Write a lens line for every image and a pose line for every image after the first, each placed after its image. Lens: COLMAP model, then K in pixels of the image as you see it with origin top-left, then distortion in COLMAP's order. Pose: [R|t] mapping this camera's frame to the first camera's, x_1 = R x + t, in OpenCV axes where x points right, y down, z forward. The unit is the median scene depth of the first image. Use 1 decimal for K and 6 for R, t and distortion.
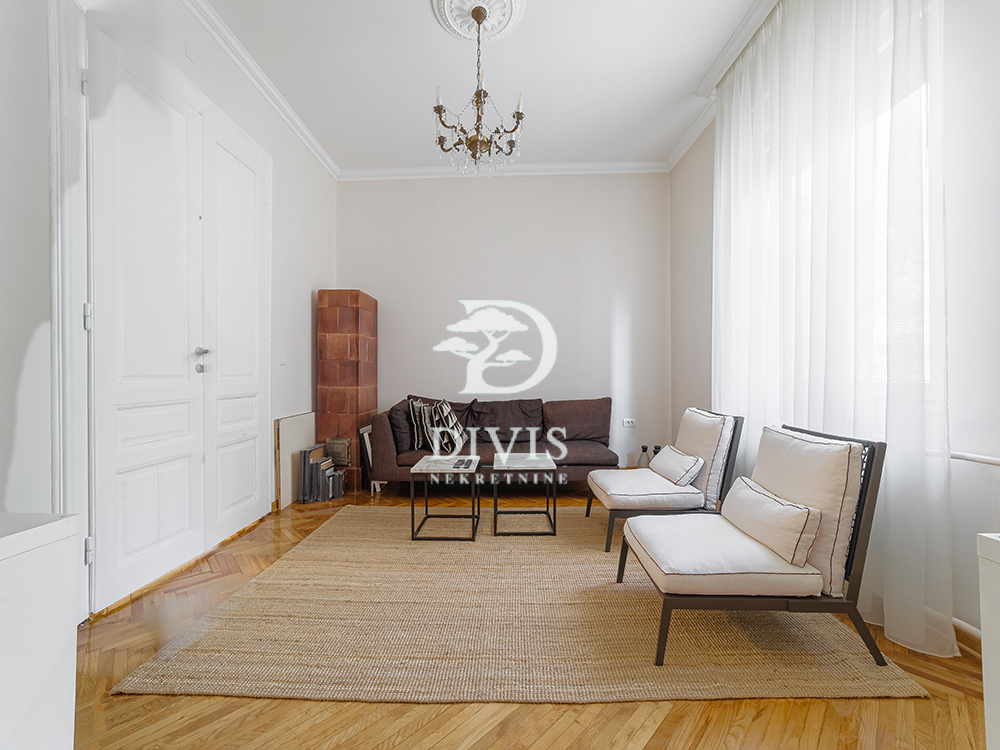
lens RADIAL K [[382.0, 0, 502.7], [0, 382.0, 375.0], [0, 0, 1]] dist [-0.001730, 0.000013]
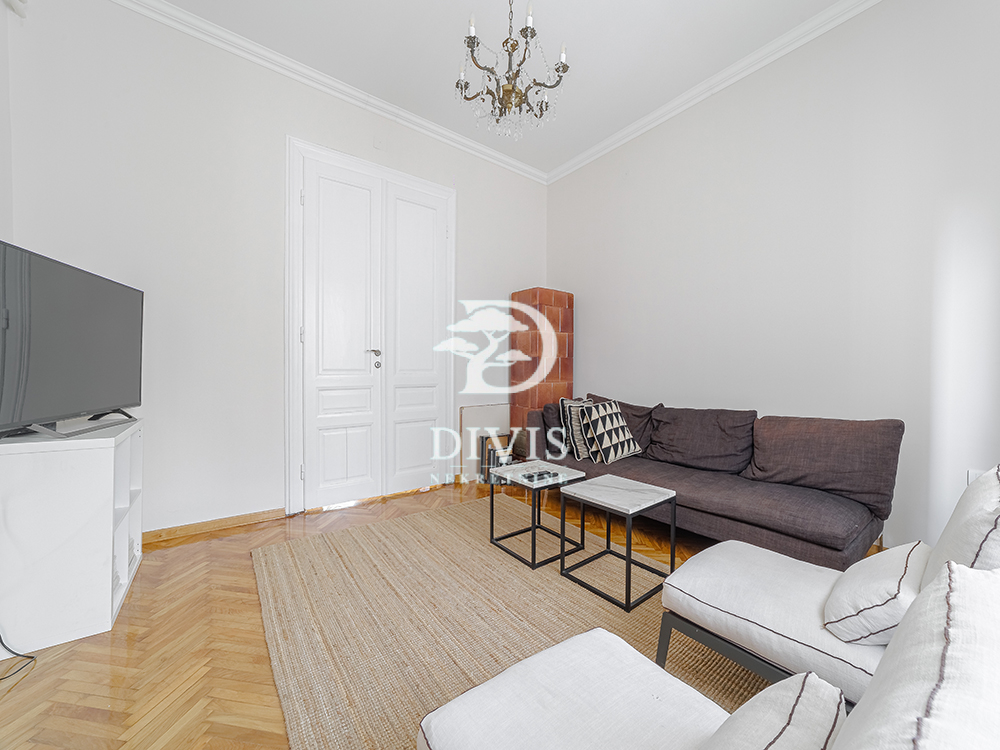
lens RADIAL K [[382.0, 0, 502.7], [0, 382.0, 375.0], [0, 0, 1]] dist [-0.001730, 0.000013]
pose [[0.619882, 0.015760, -0.784537, 0.361288], [-0.008782, 0.999875, 0.013147, -0.001959], [0.784646, -0.001259, 0.619942, 0.287794]]
